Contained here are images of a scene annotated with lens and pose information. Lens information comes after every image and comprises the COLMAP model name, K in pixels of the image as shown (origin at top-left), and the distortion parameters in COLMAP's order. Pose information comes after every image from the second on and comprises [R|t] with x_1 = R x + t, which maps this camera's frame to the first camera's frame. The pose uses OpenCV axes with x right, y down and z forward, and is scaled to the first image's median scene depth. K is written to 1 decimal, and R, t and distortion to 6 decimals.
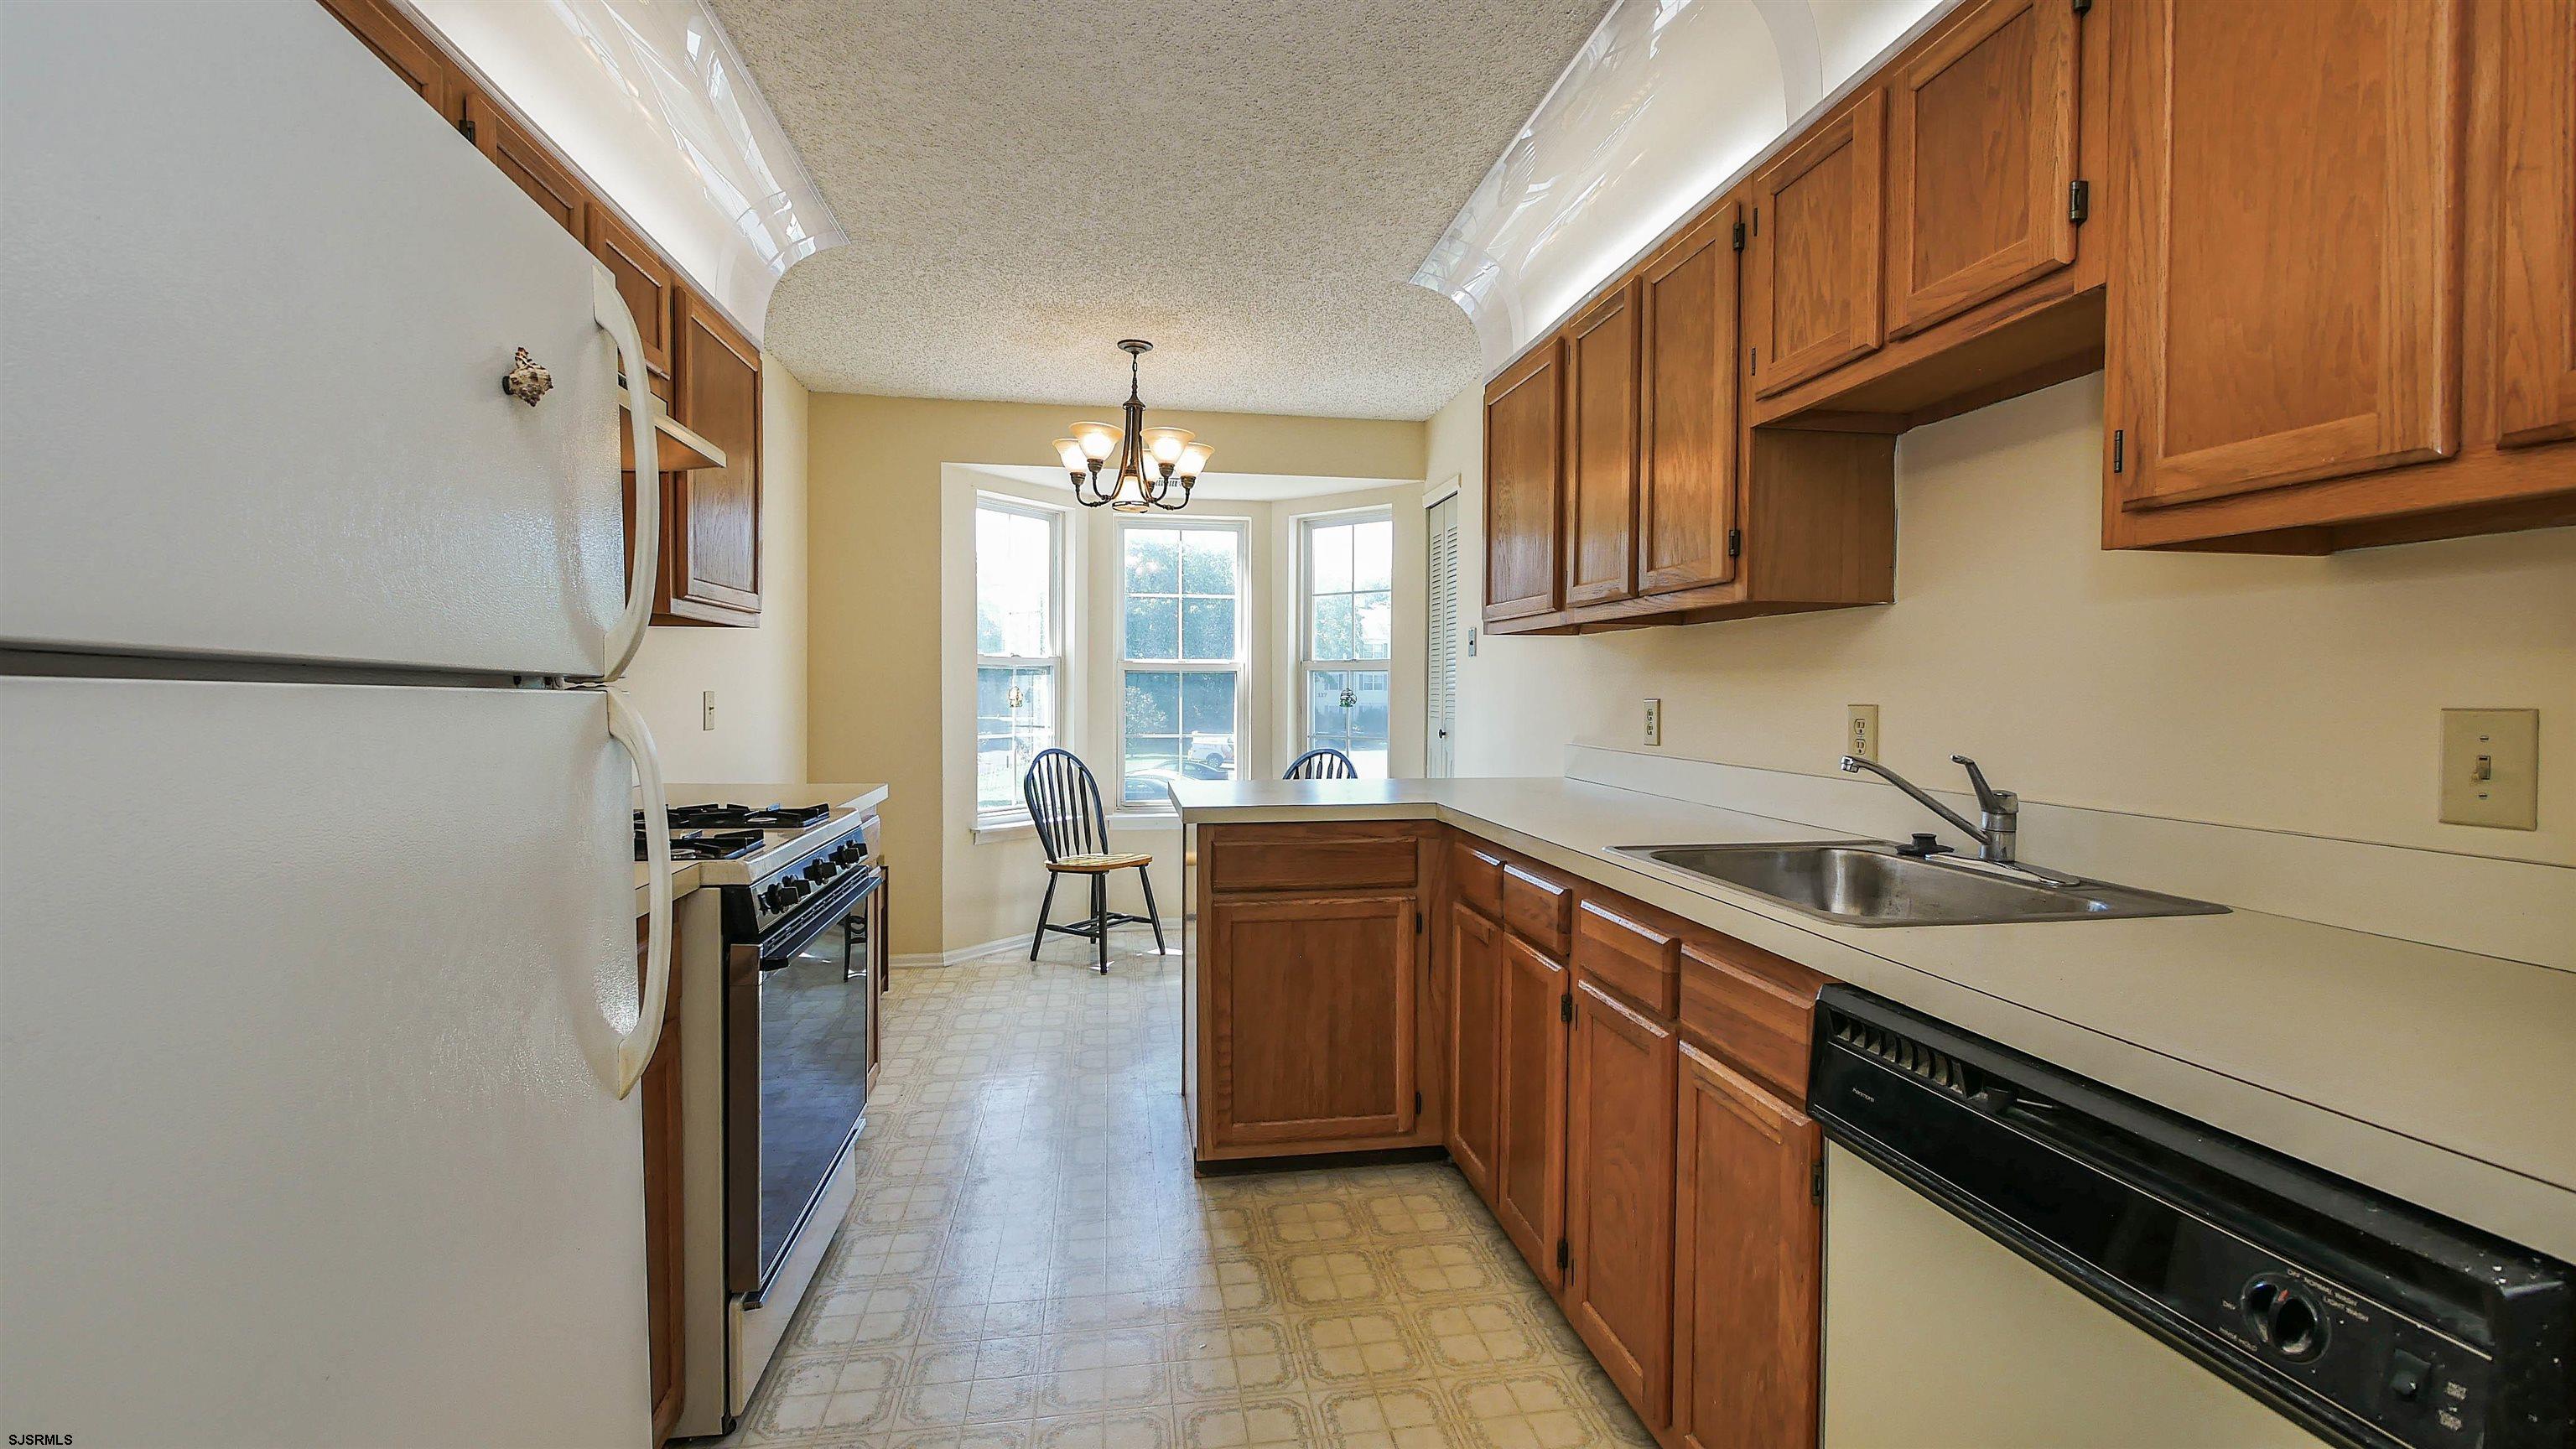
lens RADIAL K [[1065.5, 0, 1285.2], [0, 1065.5, 703.4], [0, 0, 1]] dist [-0.001132, -0.000298]
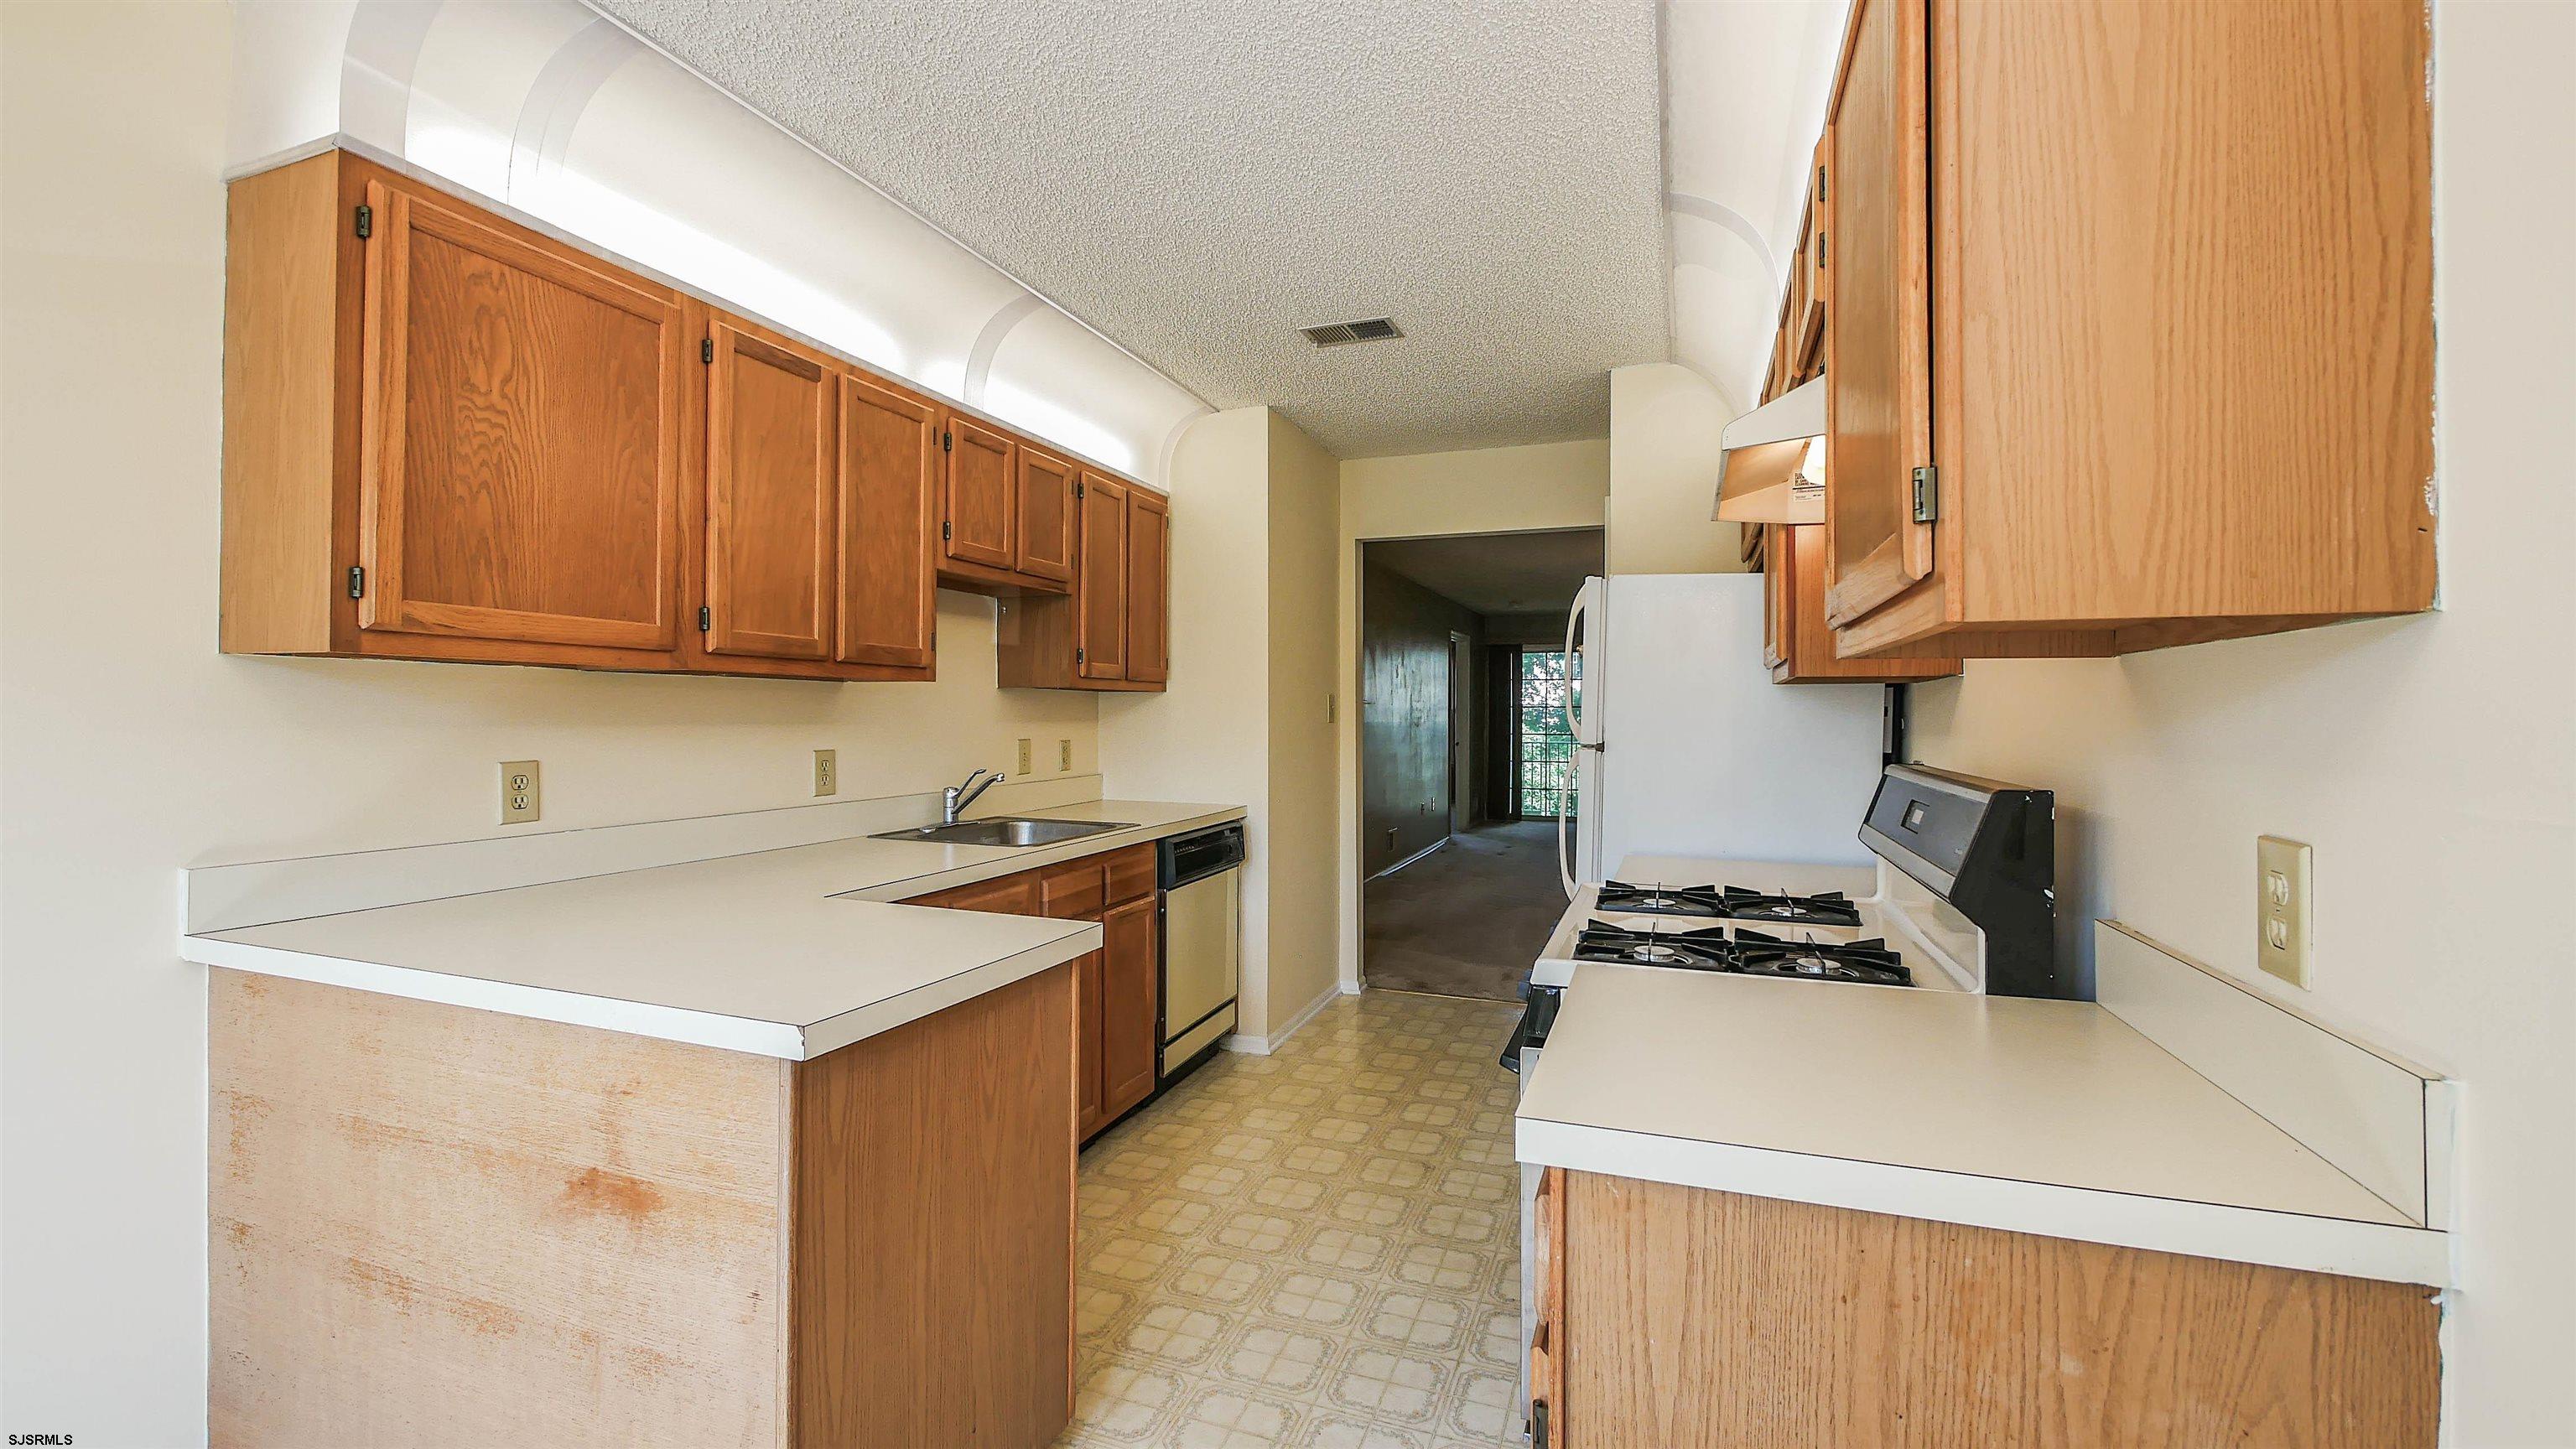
lens RADIAL K [[1065.5, 0, 1285.2], [0, 1065.5, 703.4], [0, 0, 1]] dist [-0.001132, -0.000298]
pose [[-0.861253, 0.003529, 0.508165, -0.761189], [0.006770, 0.999967, 0.004530, -0.070182], [-0.508132, 0.007342, -0.861248, 2.052498]]
